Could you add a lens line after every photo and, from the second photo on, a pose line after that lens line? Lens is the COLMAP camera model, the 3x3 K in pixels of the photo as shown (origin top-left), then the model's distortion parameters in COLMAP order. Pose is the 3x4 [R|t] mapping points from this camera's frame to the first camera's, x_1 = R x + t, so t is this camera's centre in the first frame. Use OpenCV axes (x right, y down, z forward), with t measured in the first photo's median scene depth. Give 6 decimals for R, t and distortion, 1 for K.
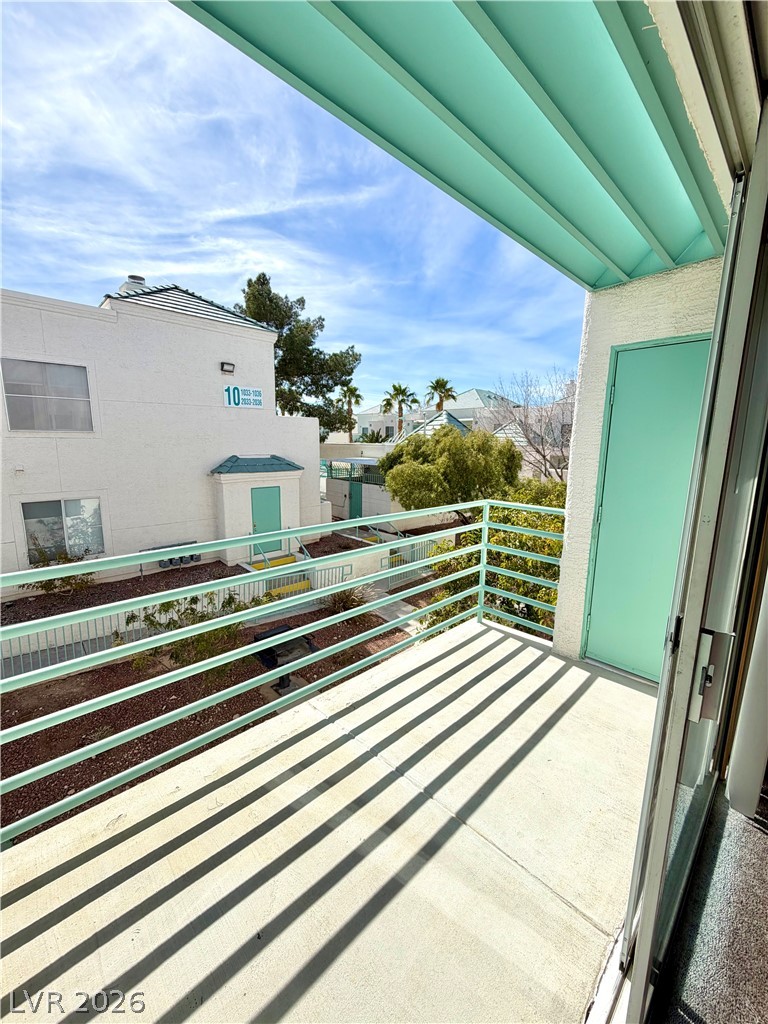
lens RADIAL K [[409.1, 0, 384.0], [0, 409.1, 512.0], [0, 0, 1]] dist [0.001034, 0.000046]
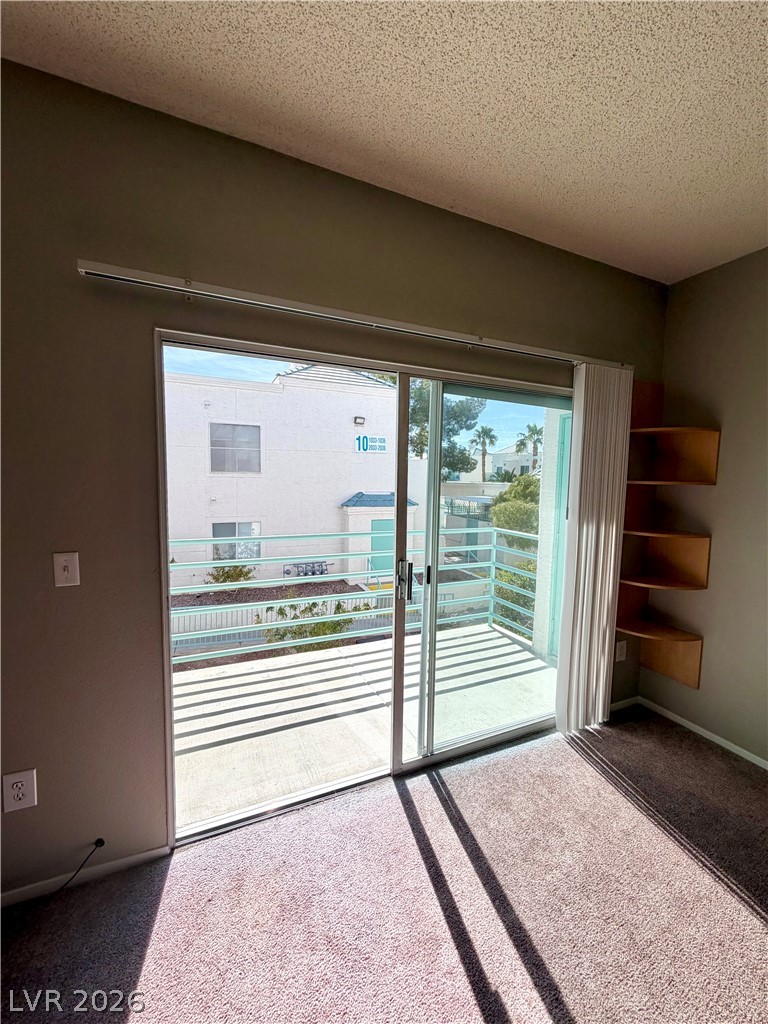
lens RADIAL K [[409.1, 0, 384.0], [0, 409.1, 512.0], [0, 0, 1]] dist [0.001034, 0.000046]
pose [[0.942143, 0.031845, -0.333695, 0.101986], [-0.062832, 0.994610, -0.082482, 0.014295], [0.329269, 0.098677, 0.939066, -0.095259]]
